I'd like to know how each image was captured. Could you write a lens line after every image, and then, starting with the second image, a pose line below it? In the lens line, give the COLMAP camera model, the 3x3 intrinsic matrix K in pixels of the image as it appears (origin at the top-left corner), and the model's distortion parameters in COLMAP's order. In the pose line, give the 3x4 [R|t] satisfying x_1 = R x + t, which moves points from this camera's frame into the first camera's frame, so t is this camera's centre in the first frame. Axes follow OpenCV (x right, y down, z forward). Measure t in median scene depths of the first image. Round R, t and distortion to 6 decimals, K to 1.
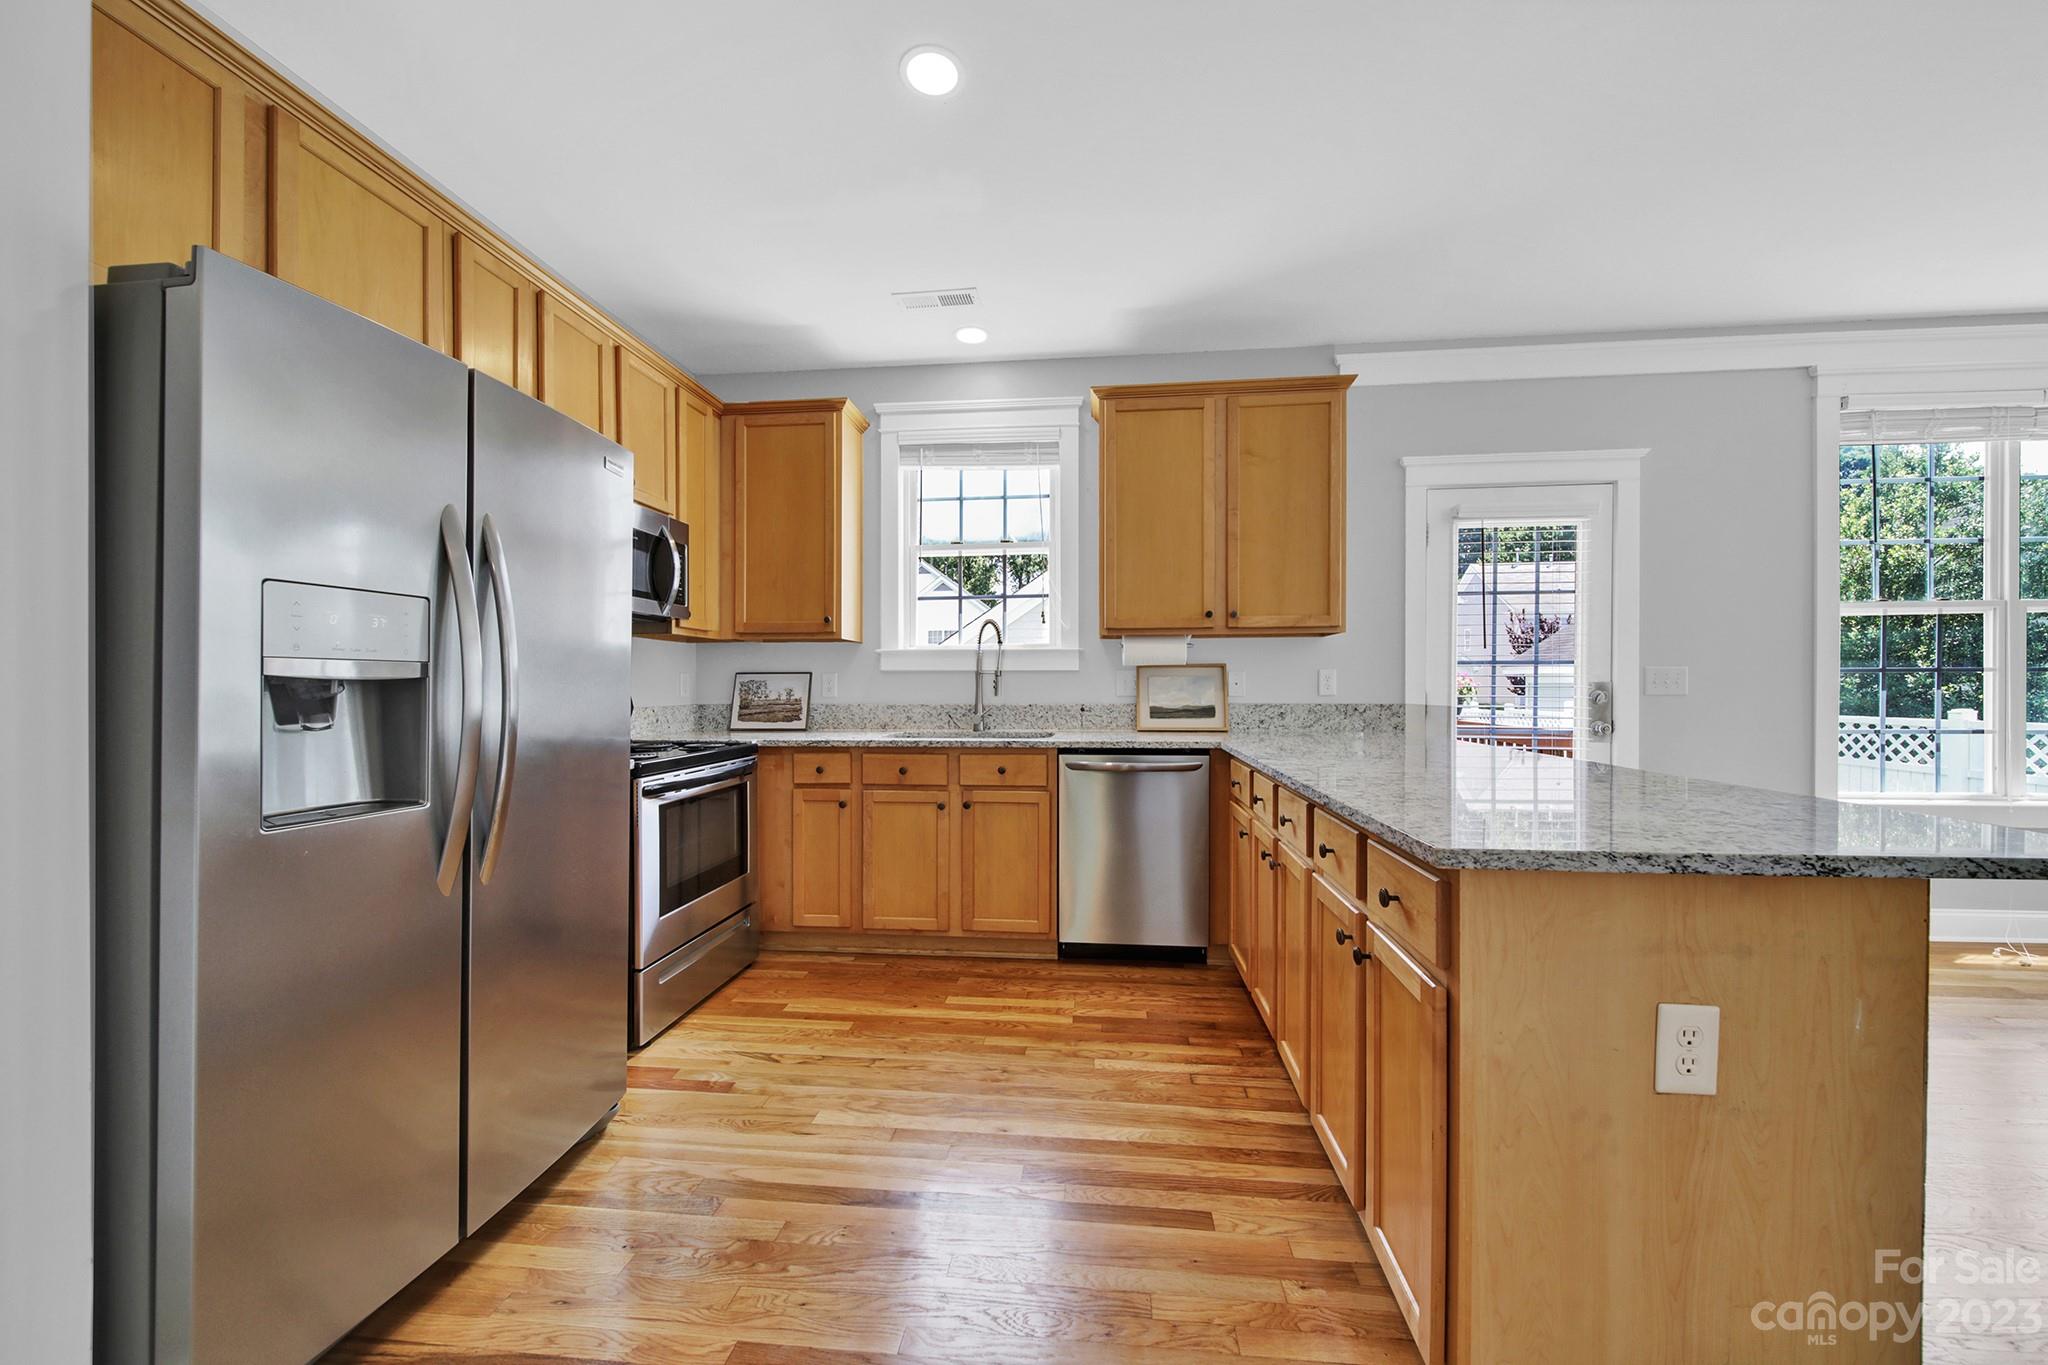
lens RADIAL K [[726.6, 0, 1031.0], [0, 726.6, 687.6], [0, 0, 1]] dist [0.000968, -0.001357]
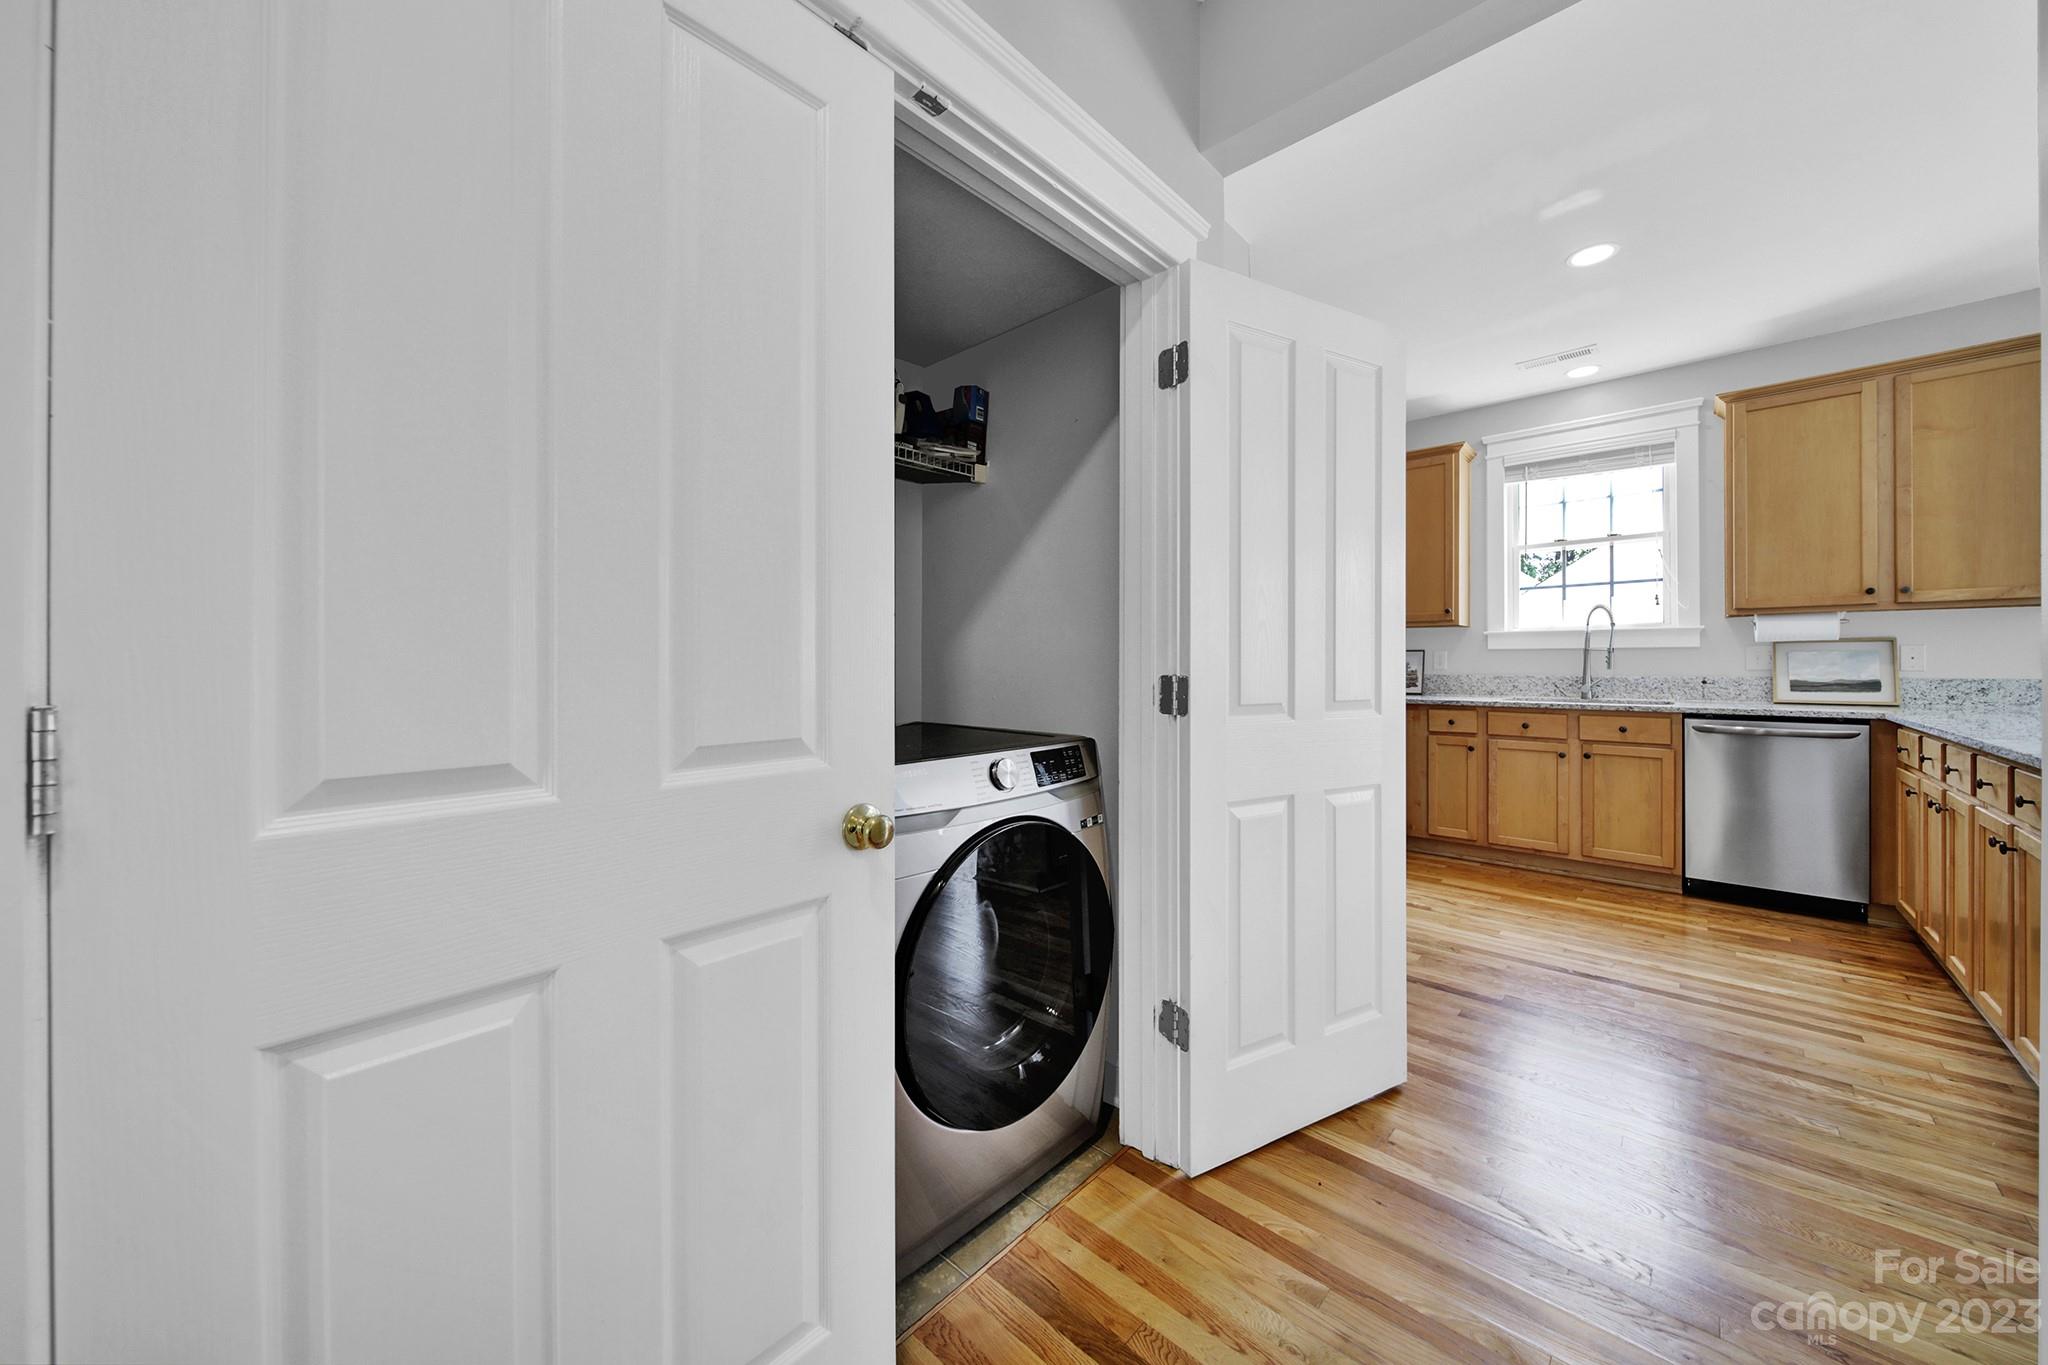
lens RADIAL K [[726.6, 0, 1050.4], [0, 726.6, 658.4], [0, 0, 1]] dist [0.000968, -0.001357]
pose [[0.812202, -0.002670, -0.583370, -0.099154], [-0.000031, 0.999989, -0.004619, -0.000303], [0.583376, 0.003769, 0.812194, -0.512843]]
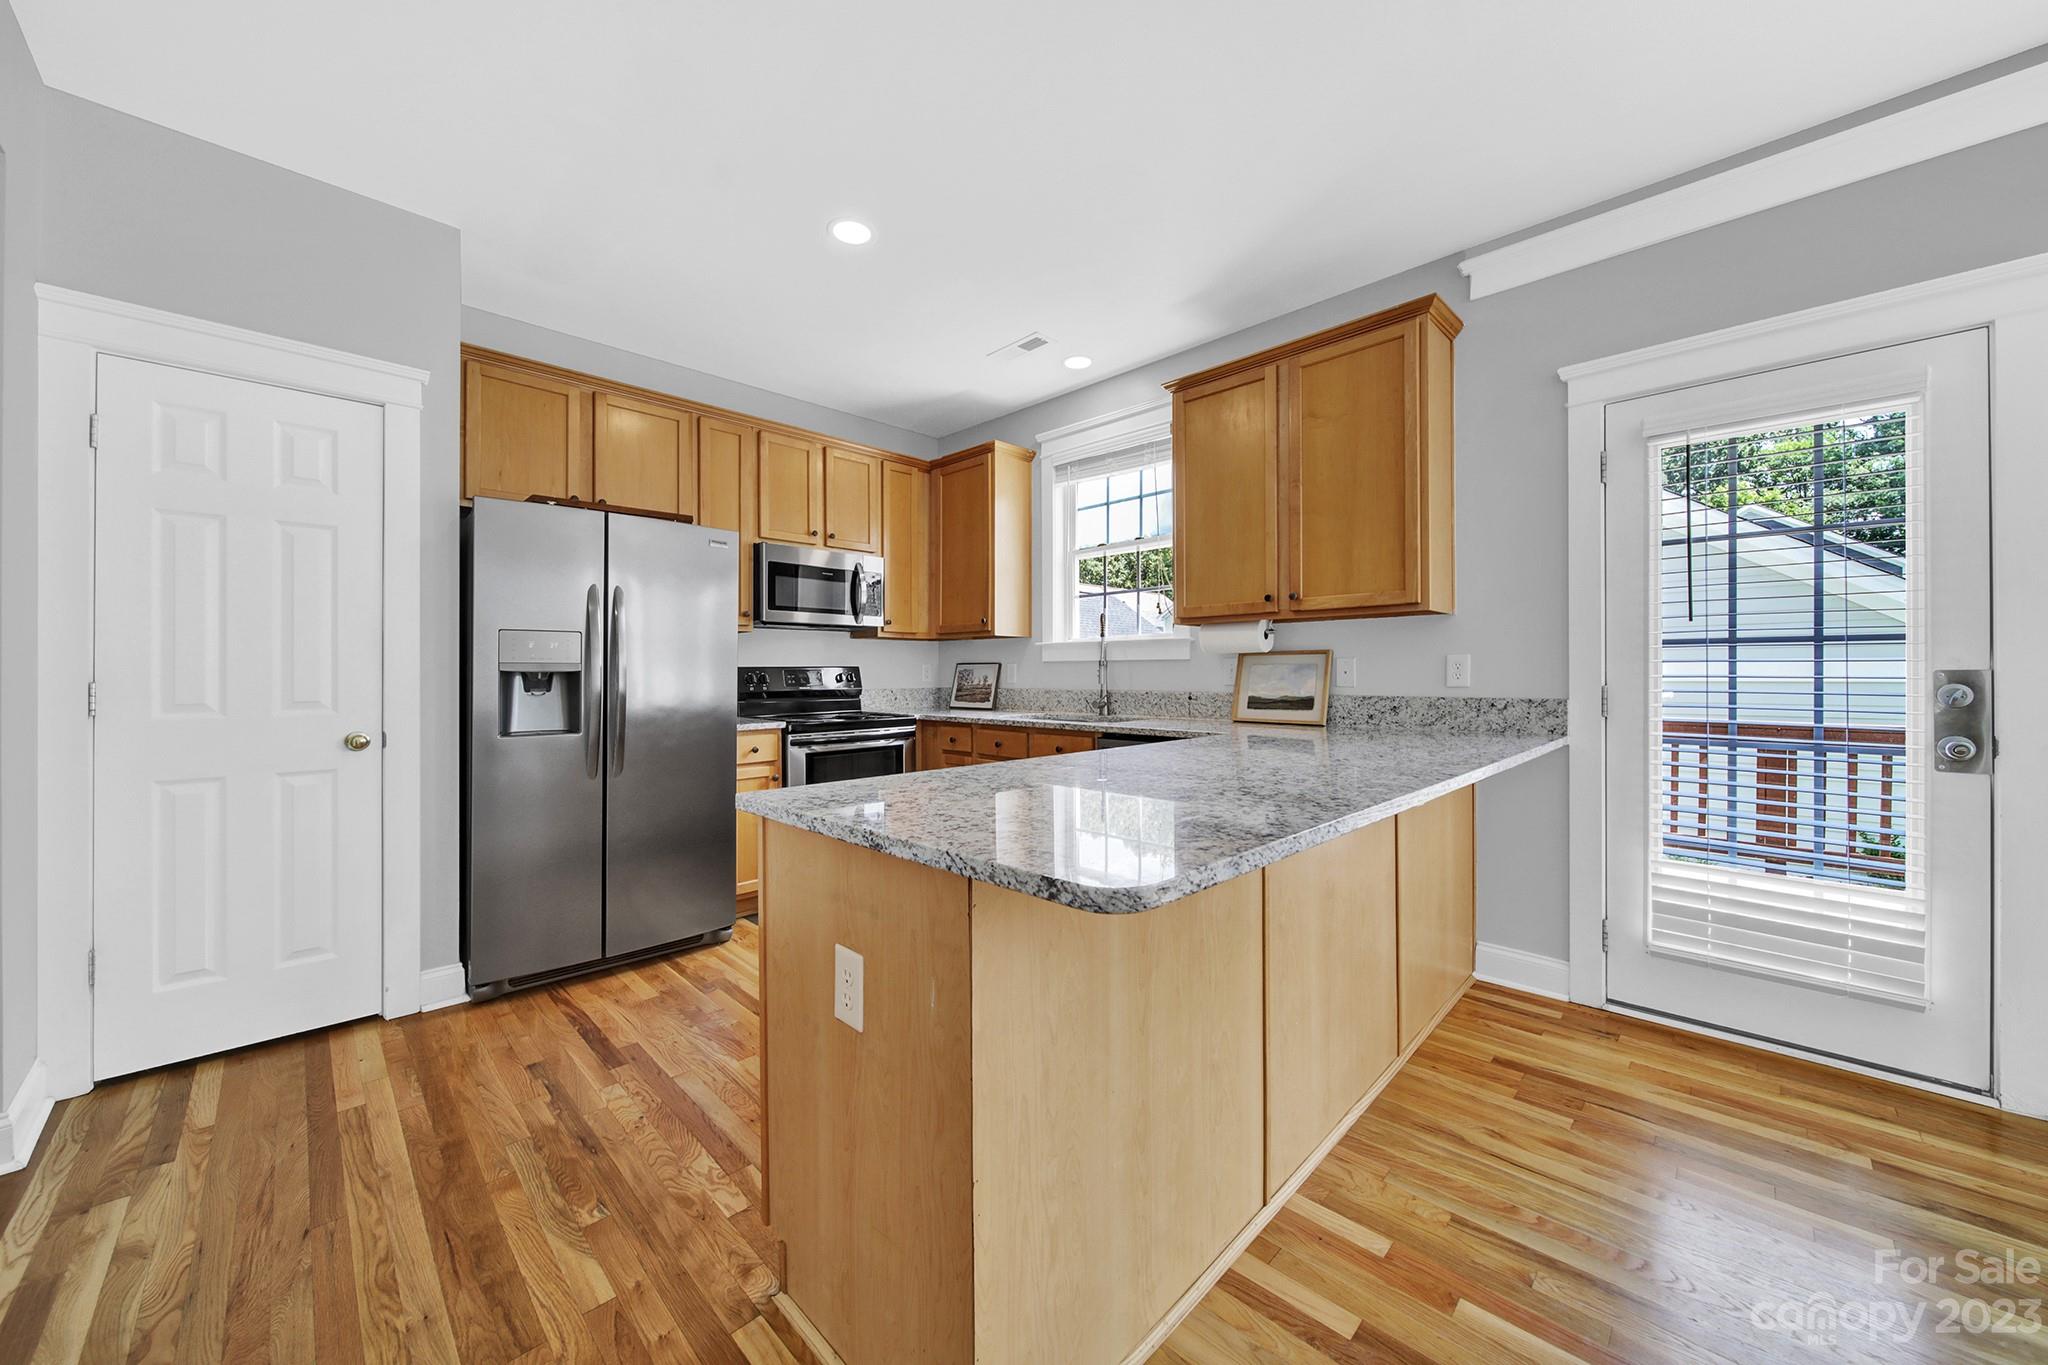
lens RADIAL K [[726.6, 0, 1027.1], [0, 726.6, 669.3], [0, 0, 1]] dist [0.000968, -0.001357]
pose [[0.780586, -0.002156, -0.625045, 0.571436], [-0.001722, 0.999983, -0.005599, -0.003781], [0.625046, 0.005447, 0.780569, 0.078128]]
